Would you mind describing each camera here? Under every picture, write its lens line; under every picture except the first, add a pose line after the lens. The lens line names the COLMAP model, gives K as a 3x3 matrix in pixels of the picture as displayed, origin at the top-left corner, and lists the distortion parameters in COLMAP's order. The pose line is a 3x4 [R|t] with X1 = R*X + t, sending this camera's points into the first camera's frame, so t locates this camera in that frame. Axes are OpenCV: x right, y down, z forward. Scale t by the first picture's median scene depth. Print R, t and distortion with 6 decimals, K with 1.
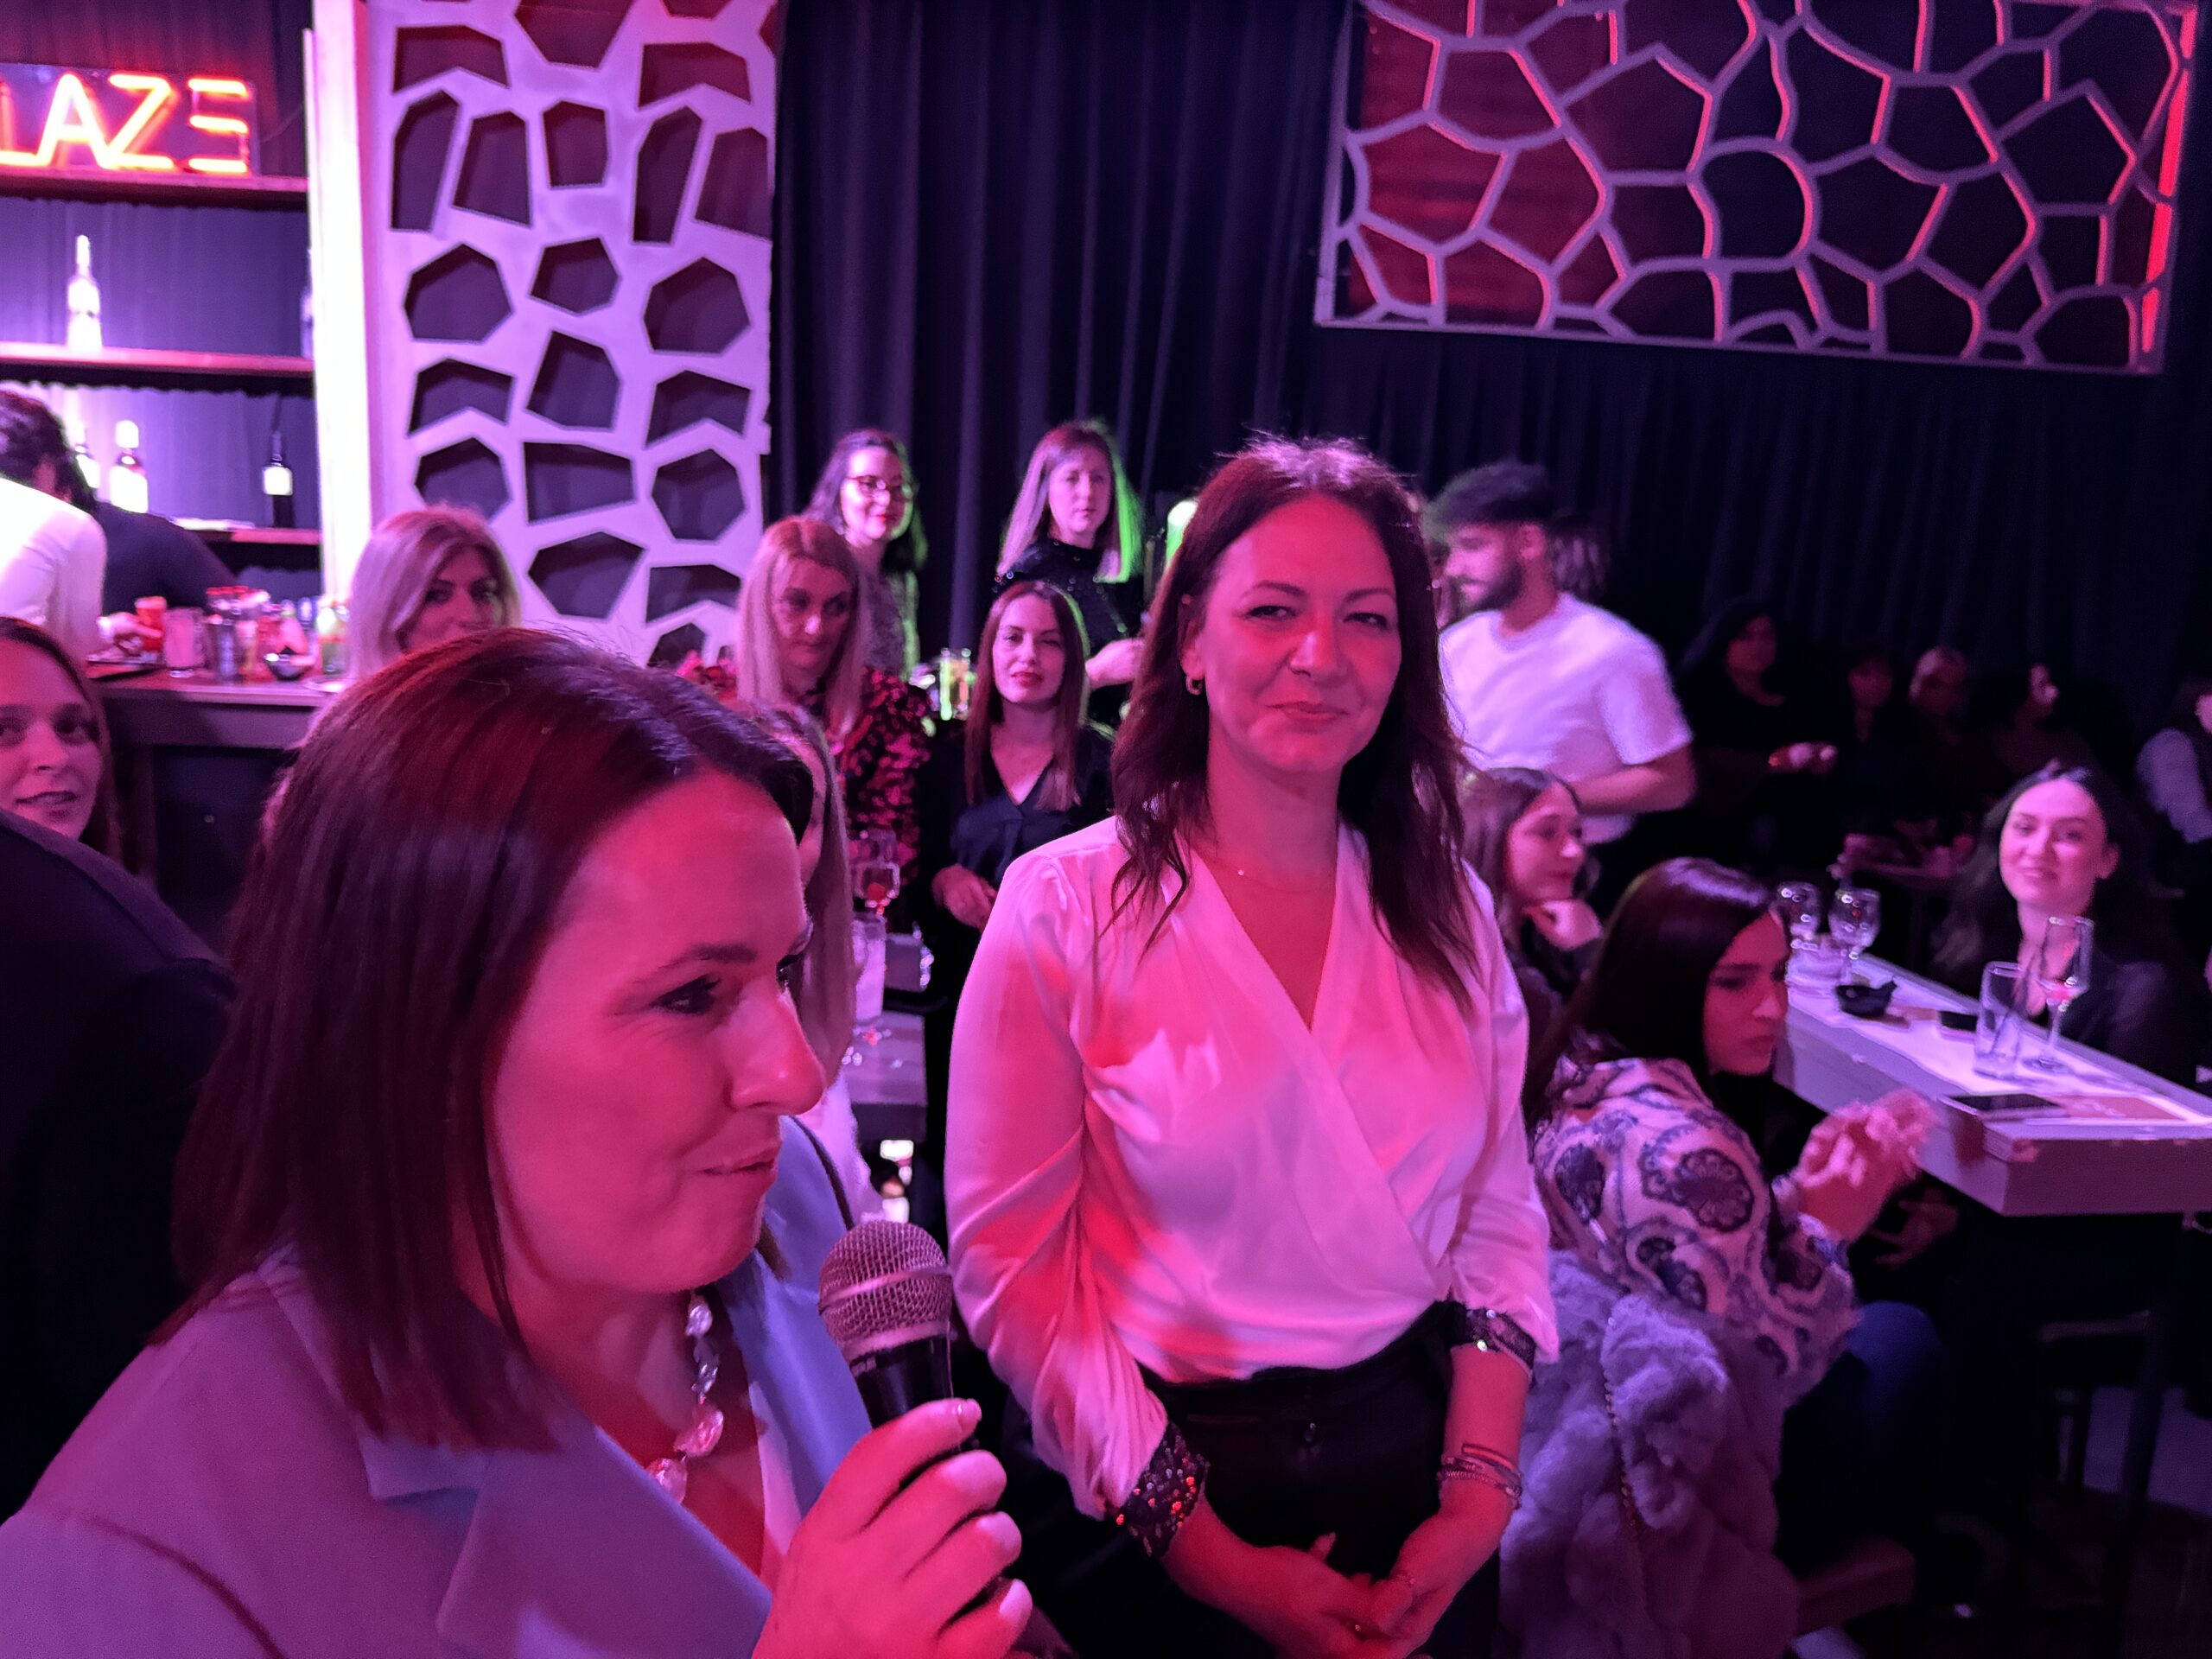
lens RADIAL K [[1588.8, 0, 1104.6], [0, 1588.8, 844.1], [0, 0, 1]] dist [0.003501, -0.020728]
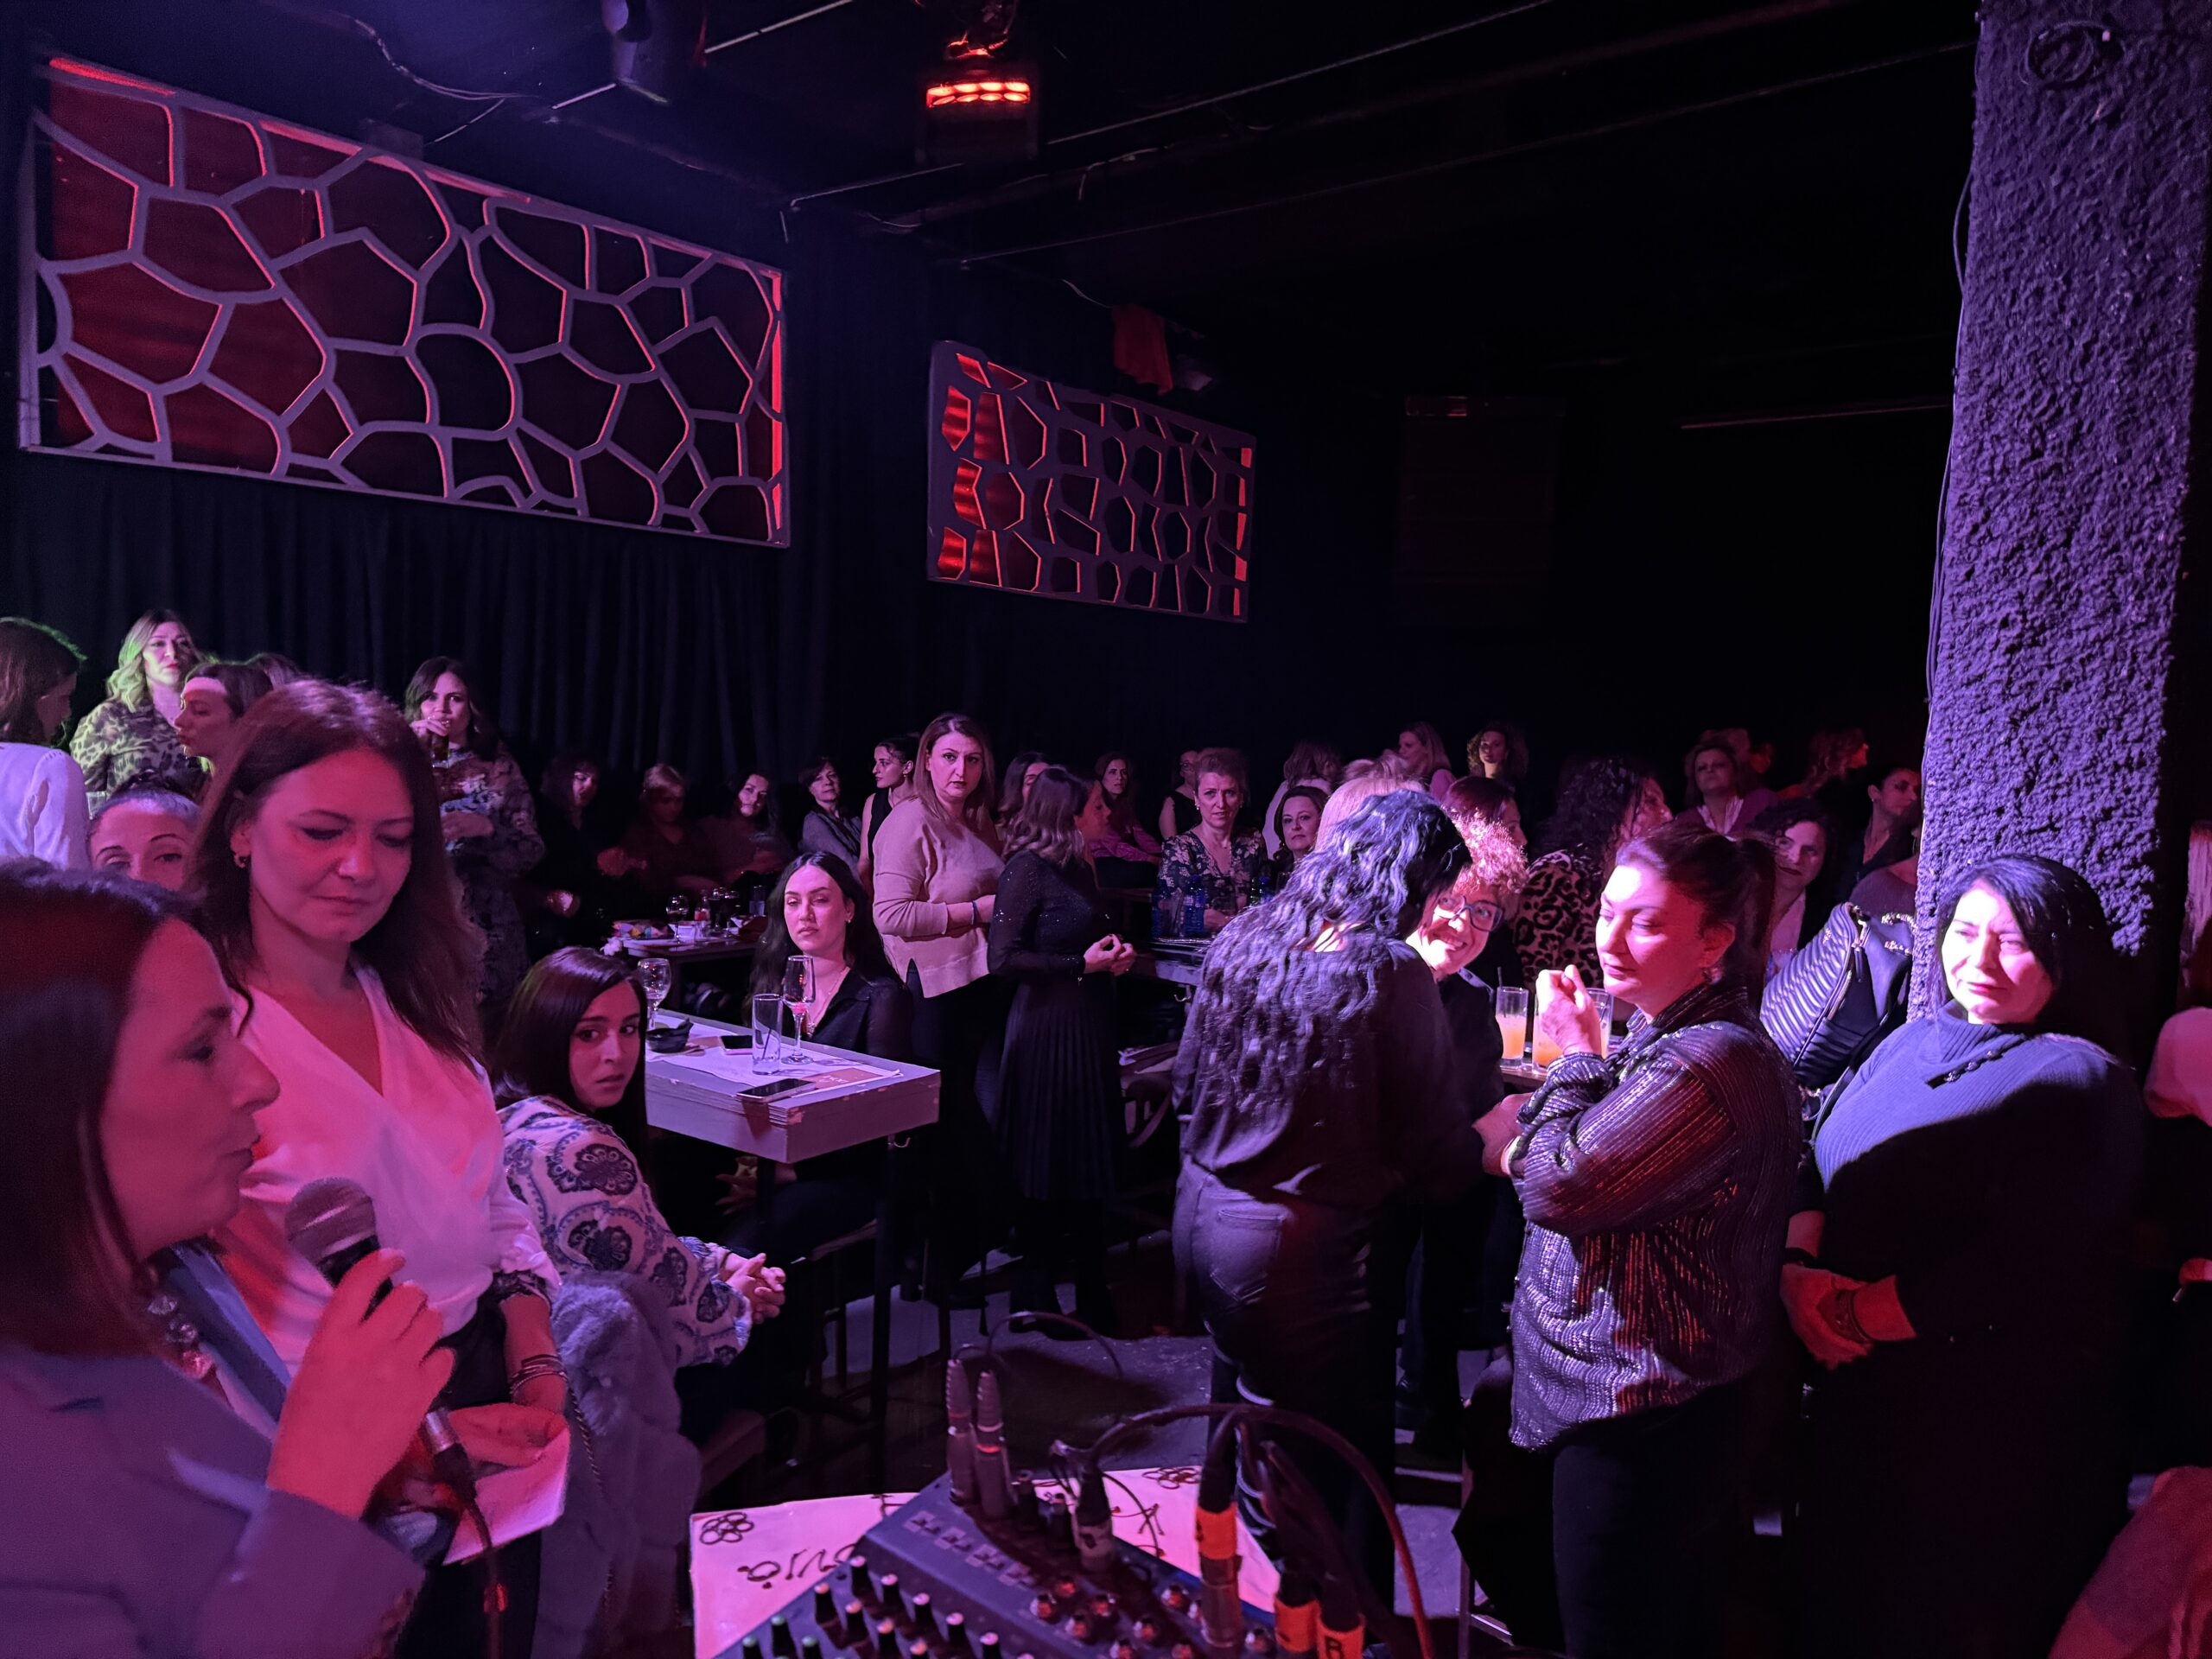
lens RADIAL K [[1548.4, 0, 1116.1], [0, 1548.4, 840.1], [0, 0, 1]] dist [0.002512, -0.006308]
pose [[0.706908, -0.077690, 0.703026, -0.081654], [0.123717, 0.992208, -0.014754, -0.000825], [-0.696401, 0.097406, 0.711012, -0.103772]]
